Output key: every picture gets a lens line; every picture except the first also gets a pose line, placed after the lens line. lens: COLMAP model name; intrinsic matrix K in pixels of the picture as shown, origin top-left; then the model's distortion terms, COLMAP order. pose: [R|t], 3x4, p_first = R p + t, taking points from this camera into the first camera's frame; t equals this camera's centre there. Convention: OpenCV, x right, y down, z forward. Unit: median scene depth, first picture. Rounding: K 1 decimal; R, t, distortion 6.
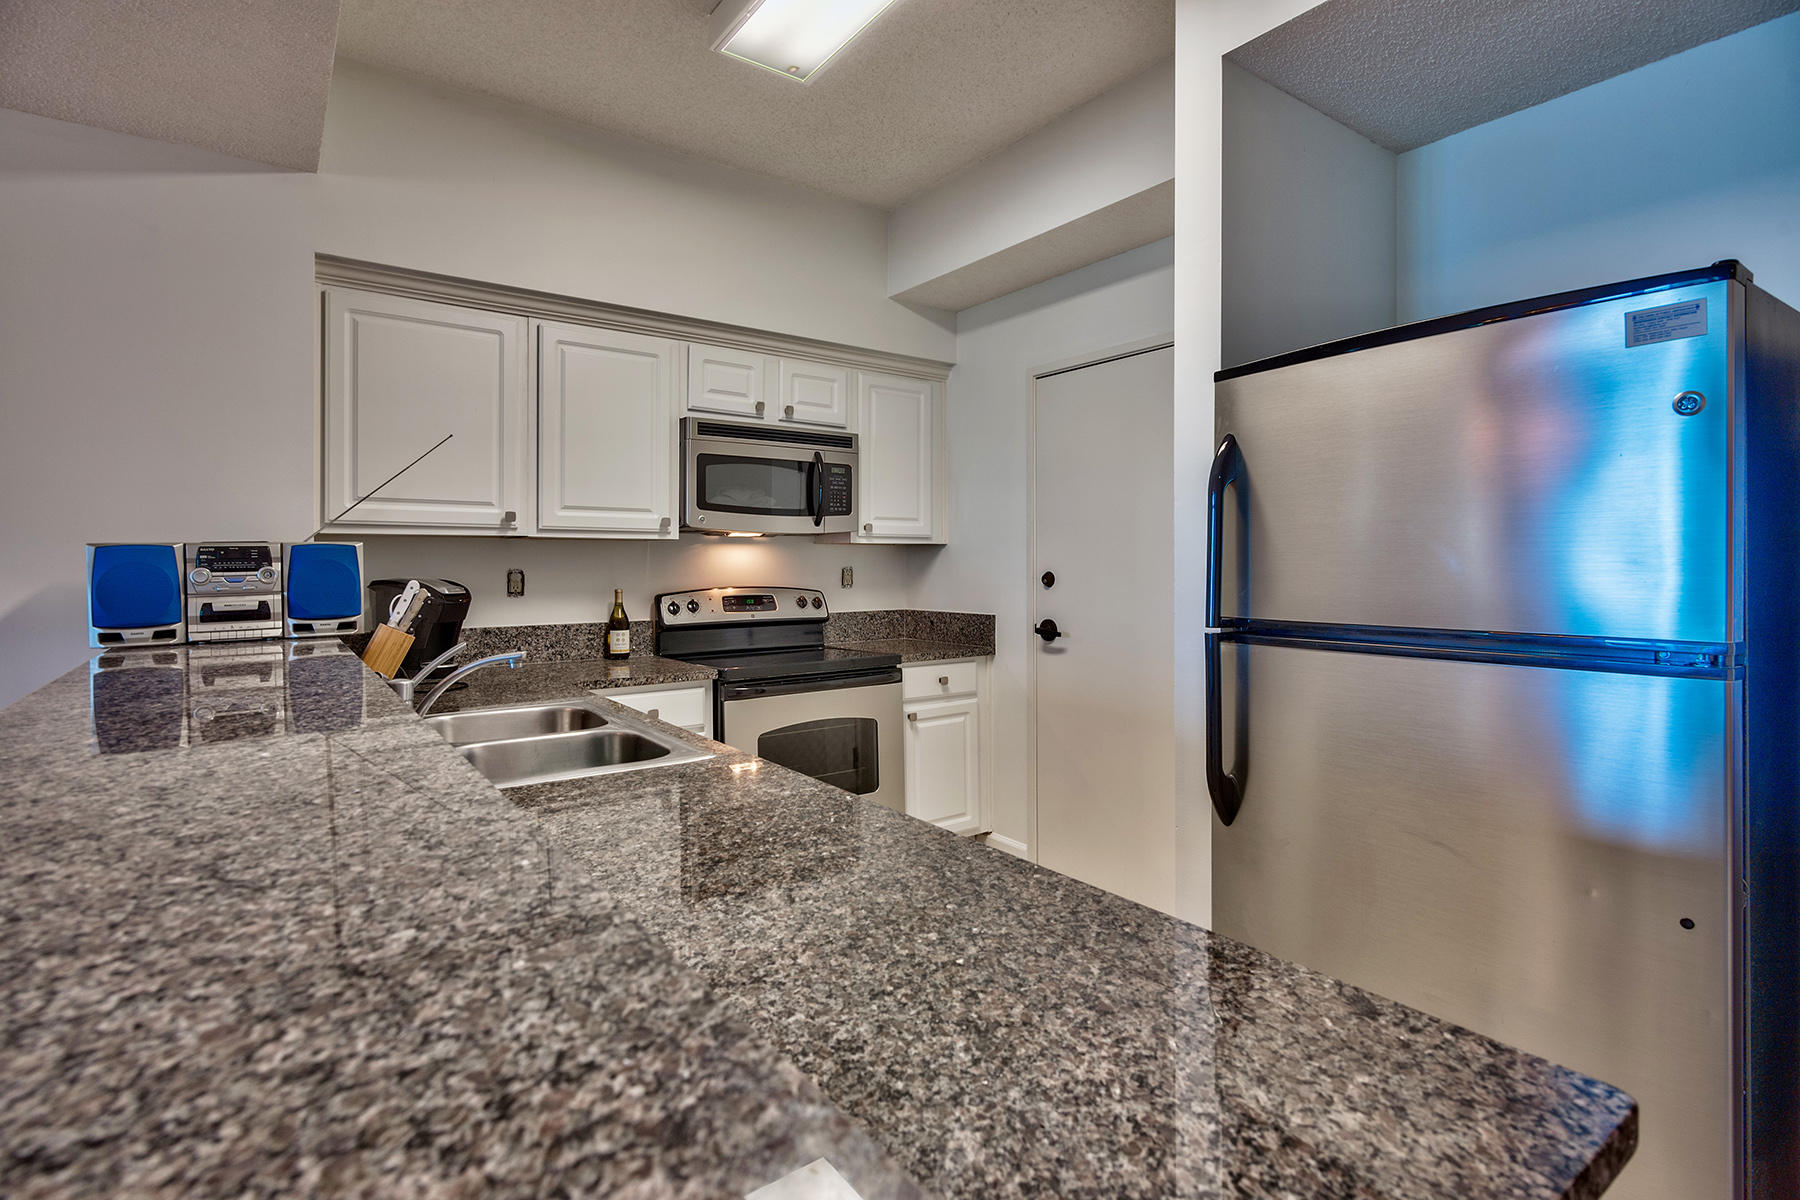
lens RADIAL K [[888.1, 0, 884.9], [0, 888.1, 566.8], [0, 0, 1]] dist [-0.004011, -0.000766]
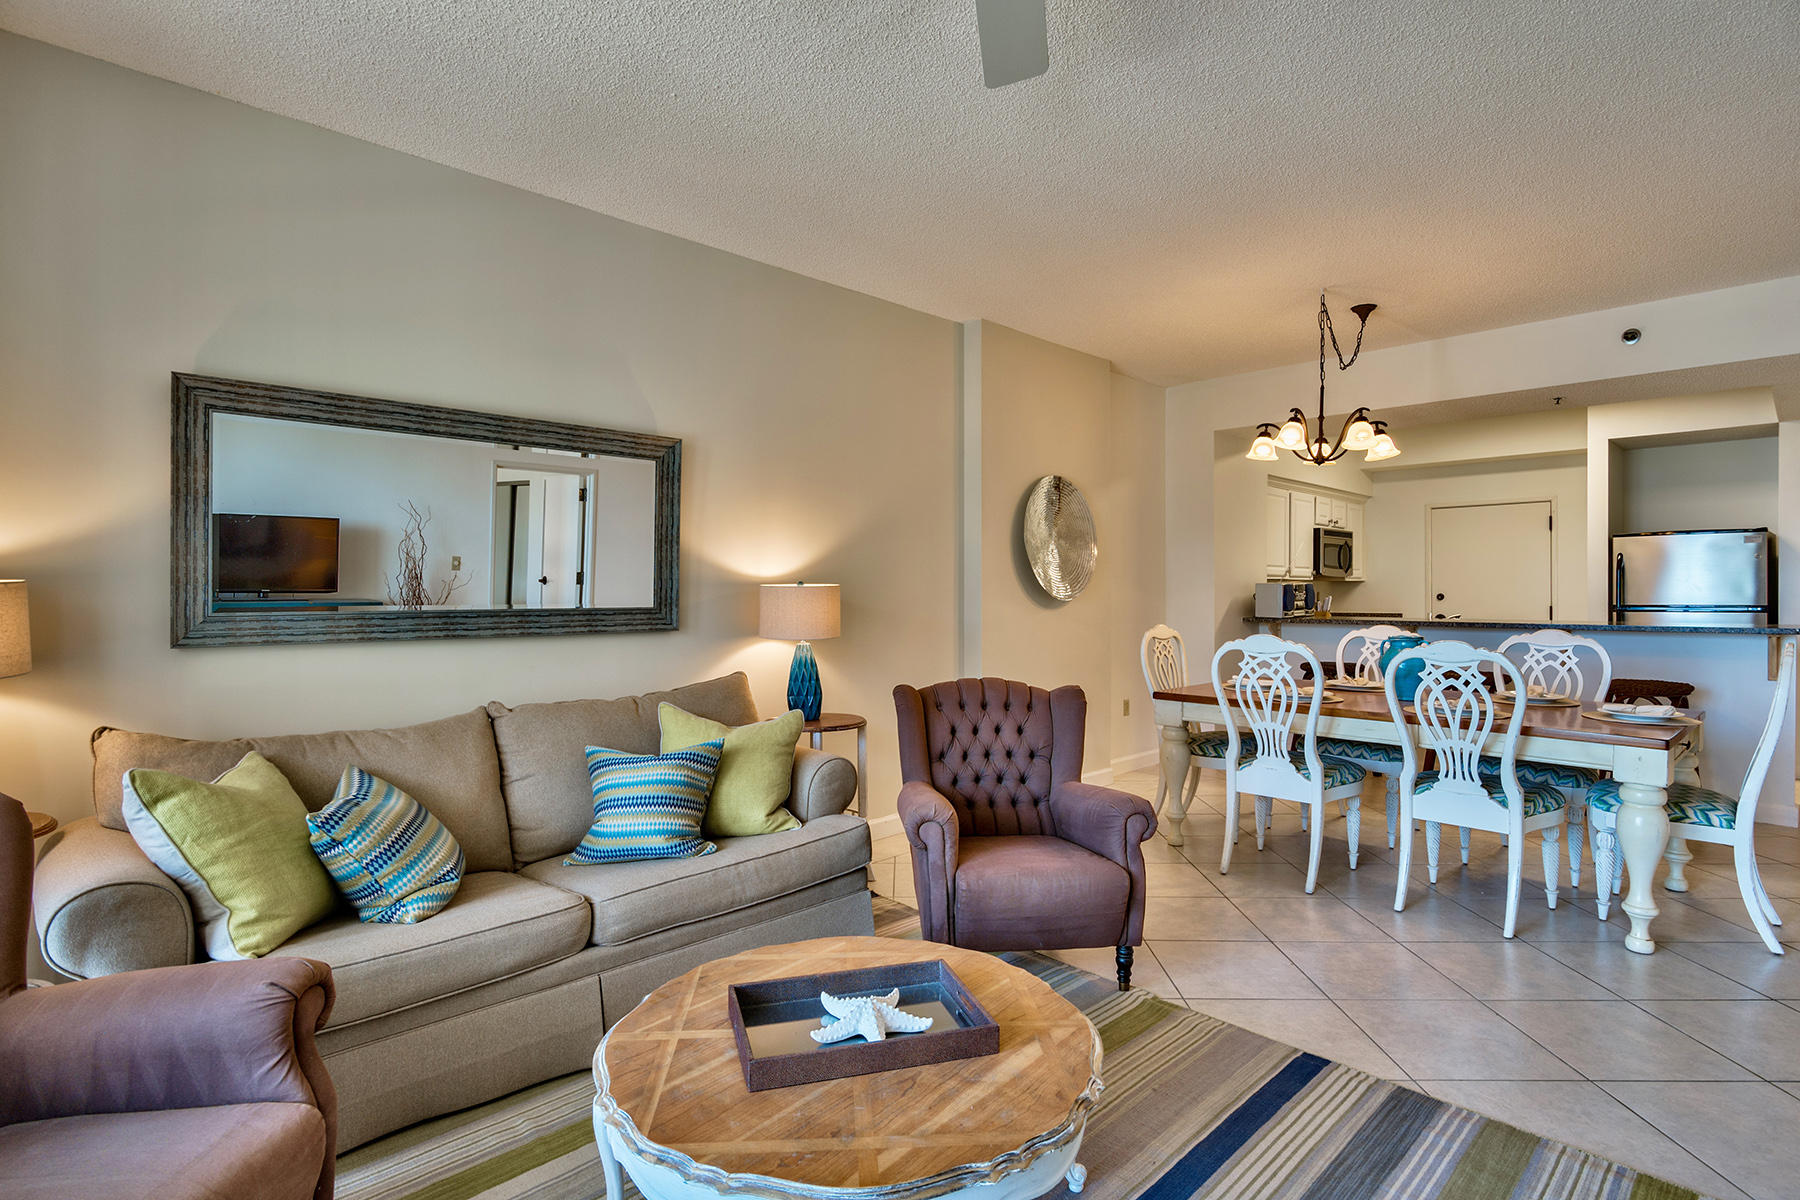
lens RADIAL K [[897.4, 0, 900.0], [0, 897.4, 600.0], [0, 0, 1]] dist [-0.000641, 0.000641]
pose [[0.987631, -0.003697, 0.156755, -1.861815], [0.002608, 0.999971, 0.007150, 0.002839], [-0.156777, -0.006653, 0.987612, -1.291278]]
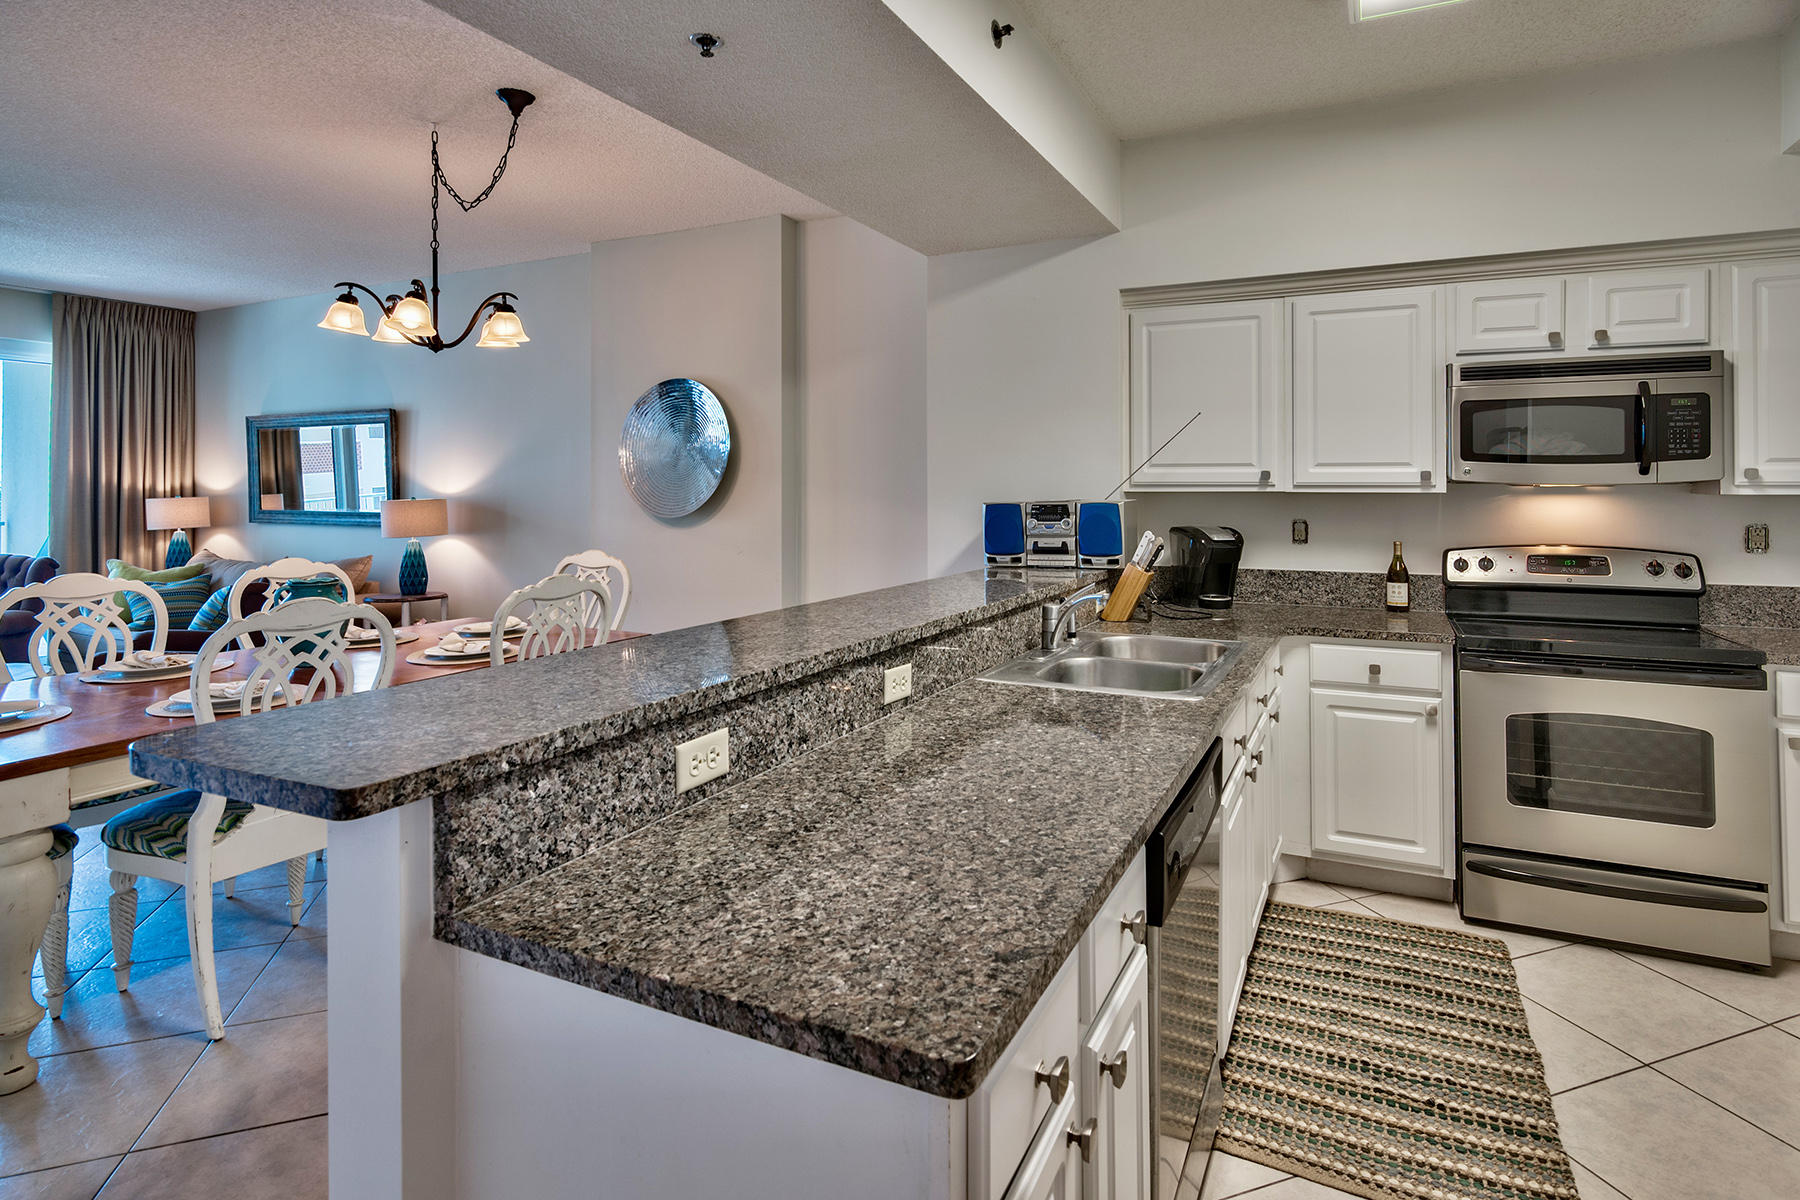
lens RADIAL K [[900.6, 0, 959.6], [0, 900.6, 485.2], [0, 0, 1]] dist [-0.003245, -0.001051]
pose [[0.492760, -0.002499, -0.870162, 0.386066], [-0.005028, 0.999971, -0.005719, -0.034232], [0.870151, 0.007193, 0.492733, 0.080360]]
